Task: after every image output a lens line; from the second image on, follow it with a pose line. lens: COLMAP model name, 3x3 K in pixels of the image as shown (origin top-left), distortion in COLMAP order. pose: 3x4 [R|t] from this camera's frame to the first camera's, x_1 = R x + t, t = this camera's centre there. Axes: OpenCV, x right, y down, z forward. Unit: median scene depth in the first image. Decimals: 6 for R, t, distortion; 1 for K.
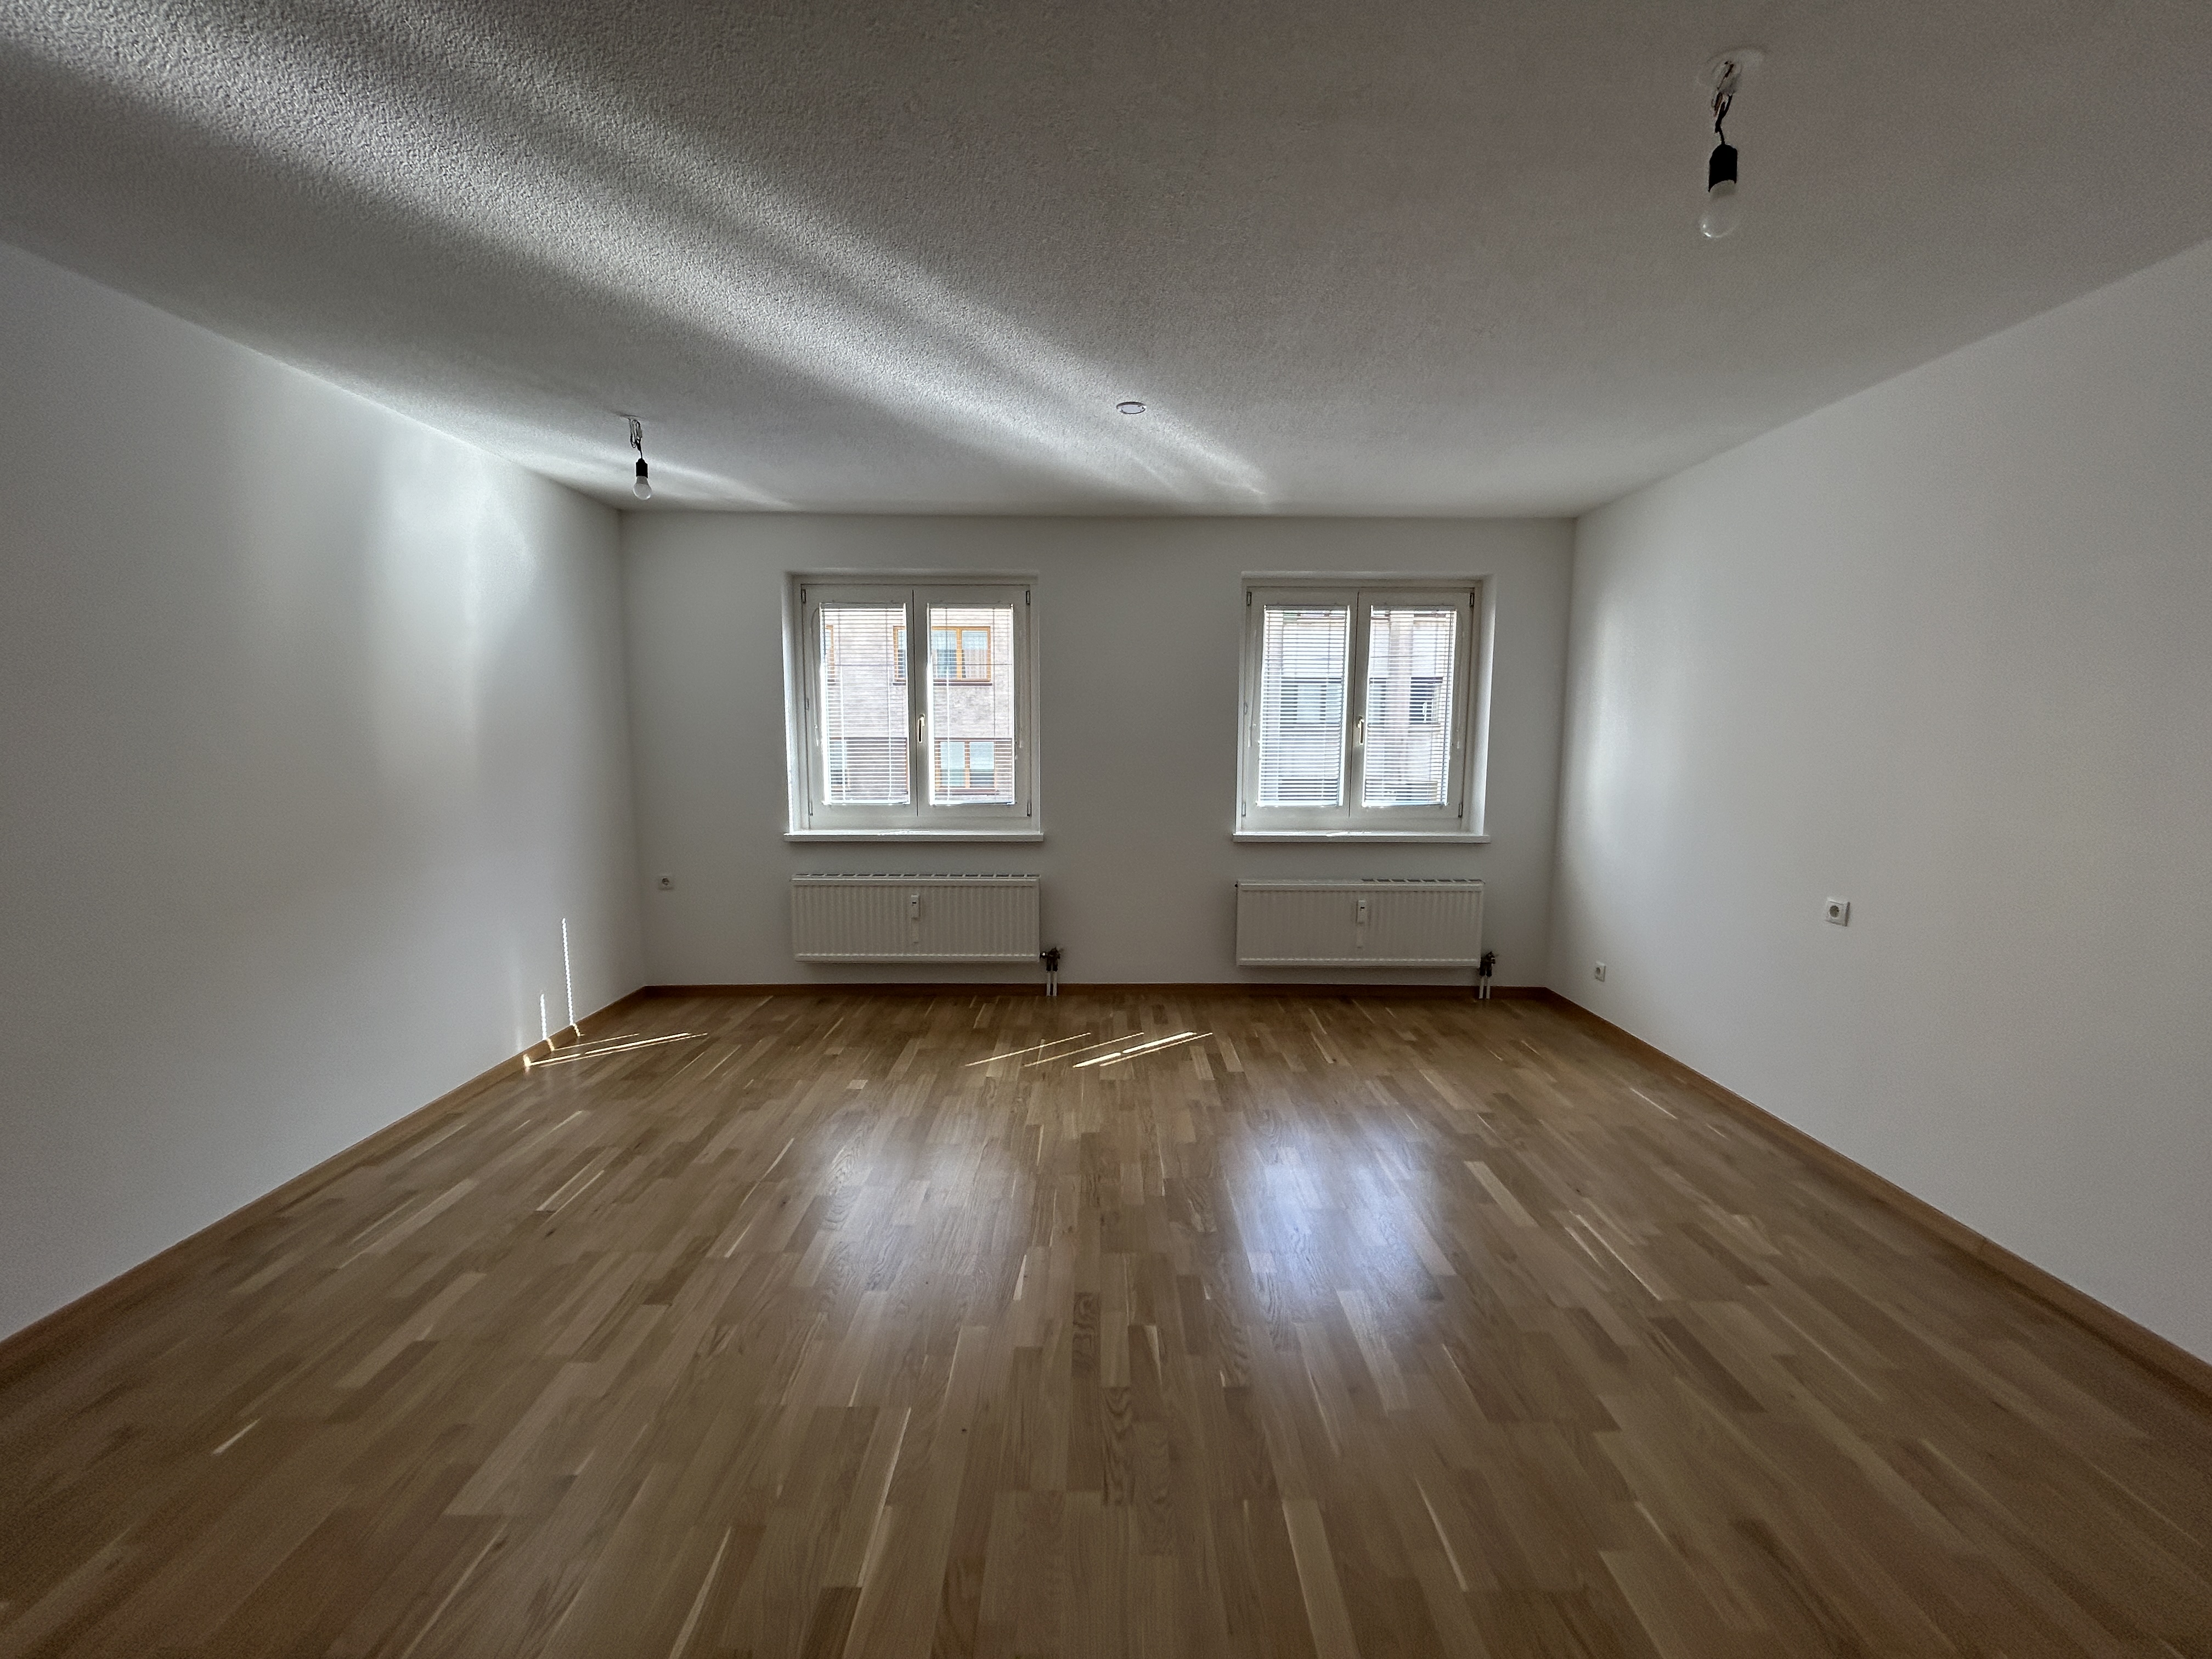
lens RADIAL K [[862.4, 0, 1106.0], [0, 862.4, 829.5], [0, 0, 1]] dist [0.000413, -0.005895]
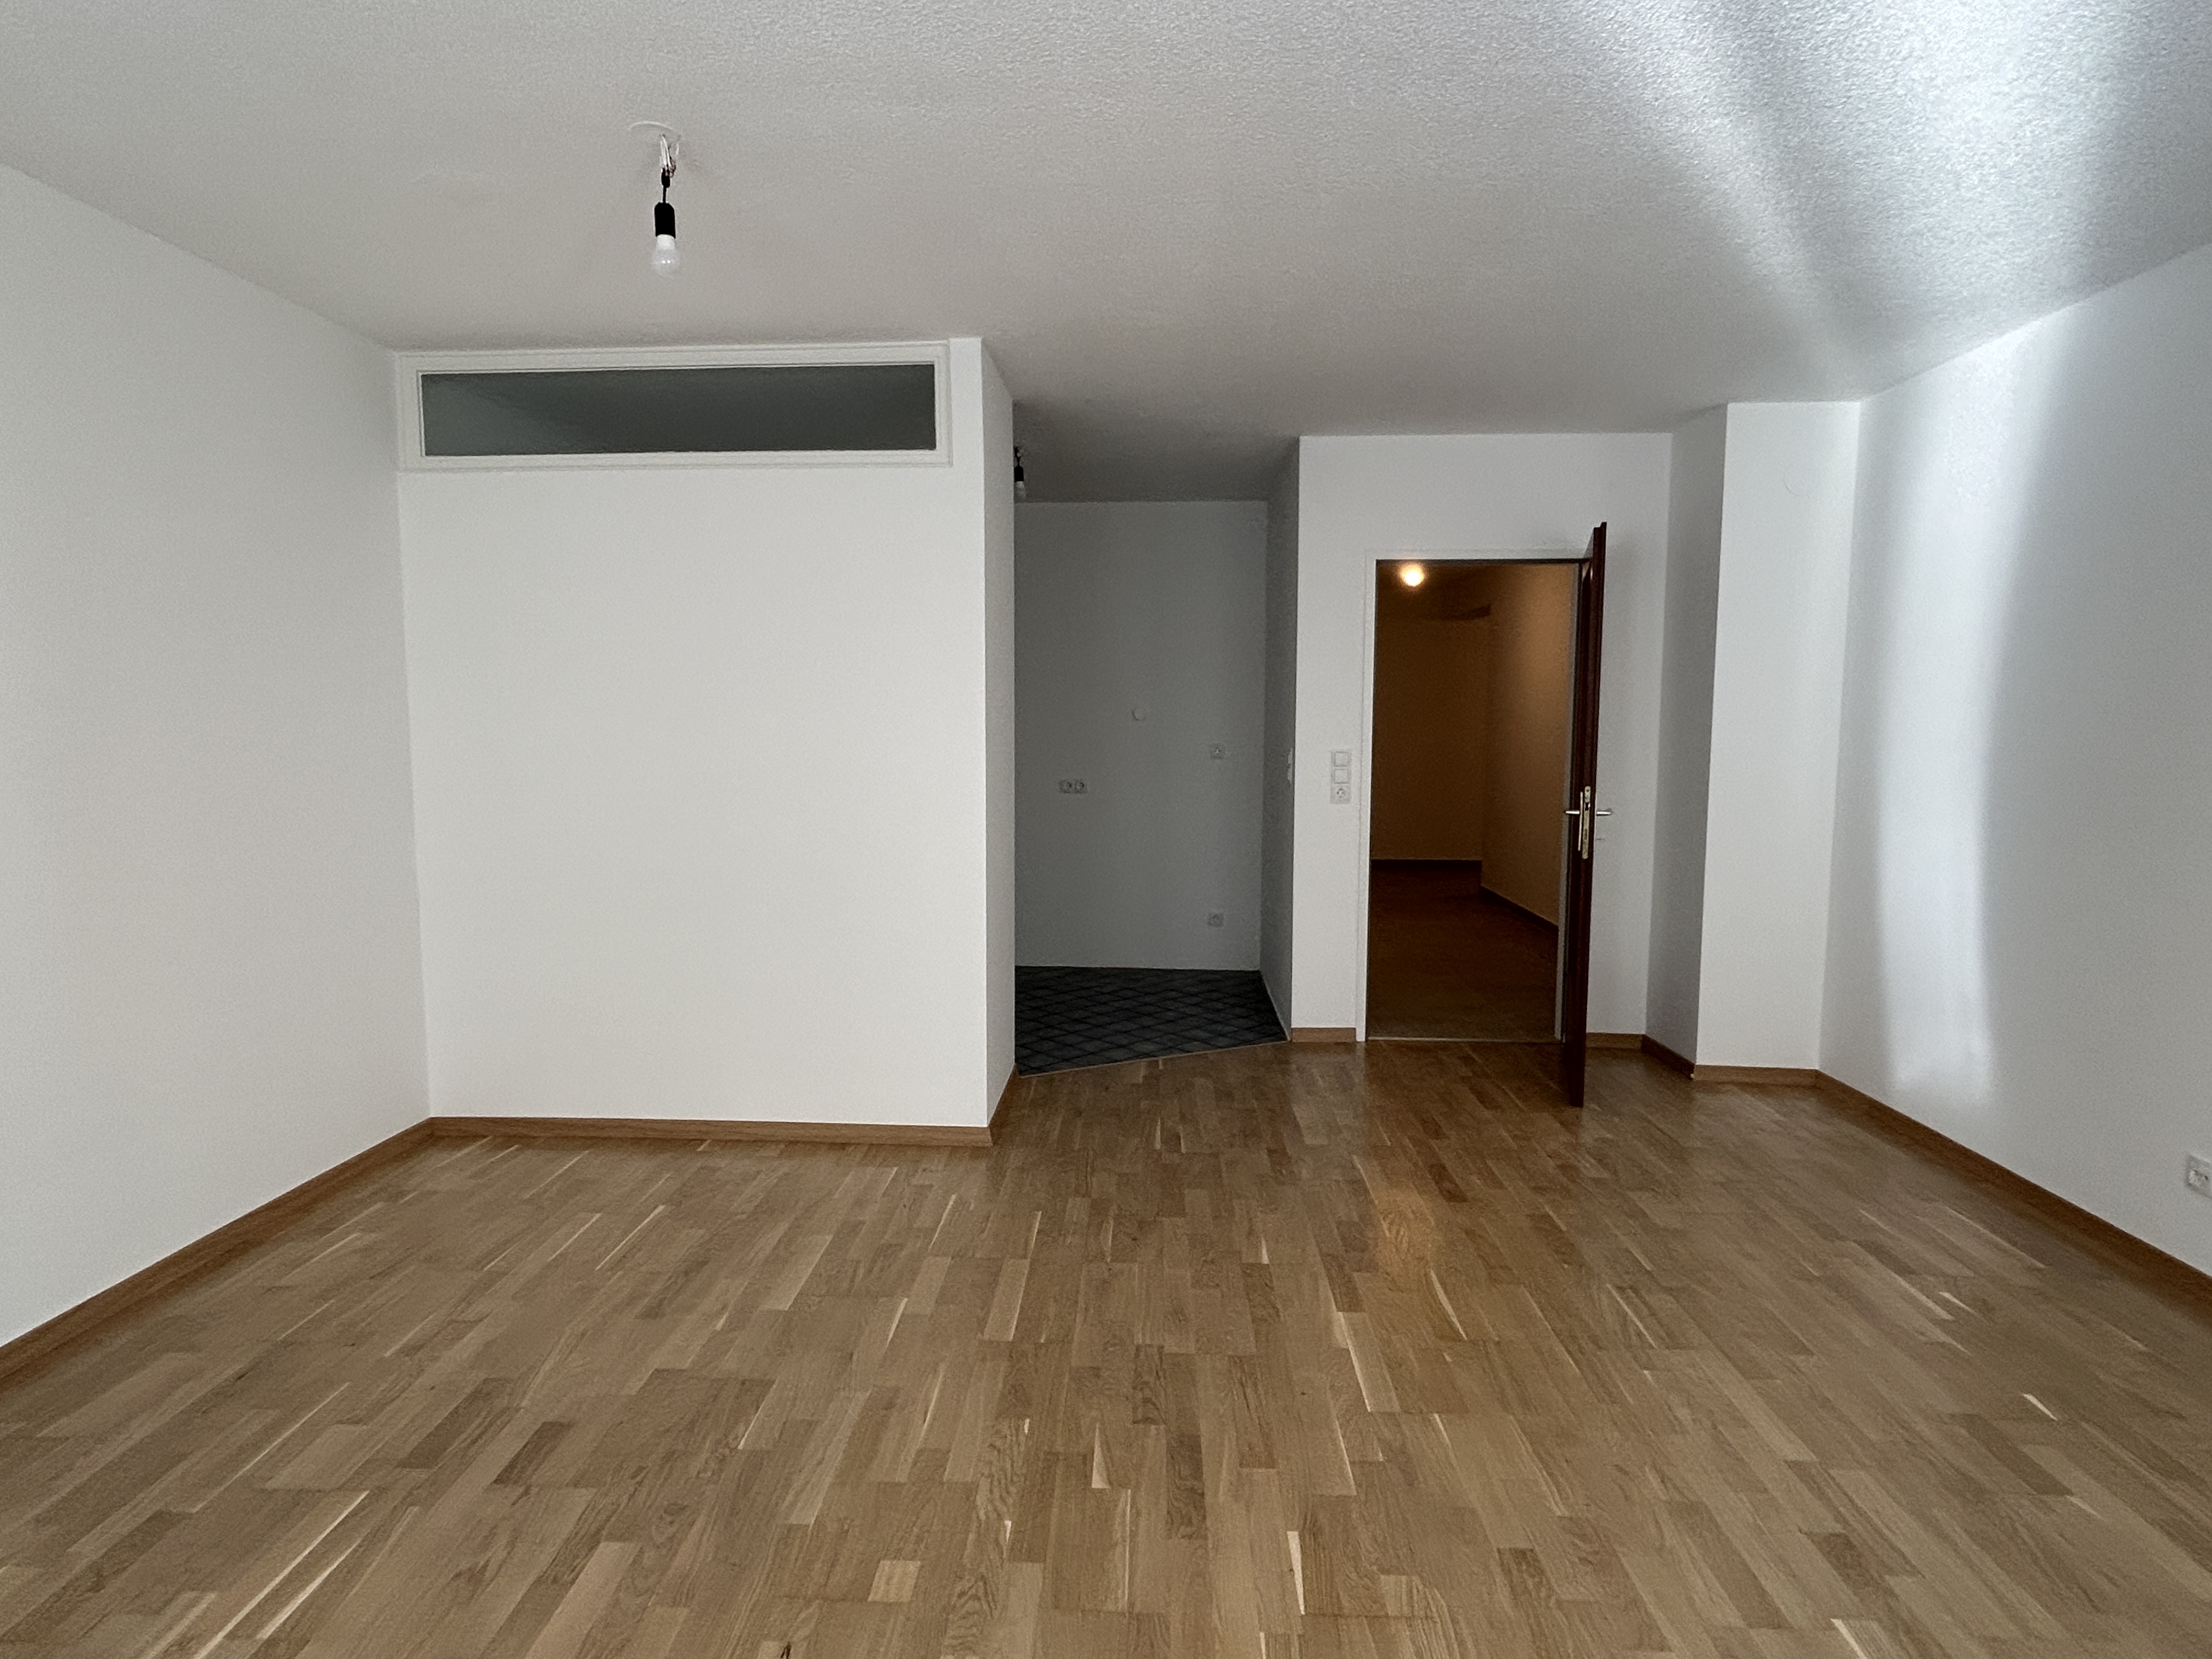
lens RADIAL K [[1155.8, 0, 1106.0], [0, 1155.8, 829.5], [0, 0, 1]] dist [-0.002196, -0.000434]
pose [[-0.998819, -0.011392, 0.047229, 0.006693], [-0.001136, 0.977329, 0.211725, -0.210551], [-0.048570, 0.211422, -0.976187, 2.090084]]
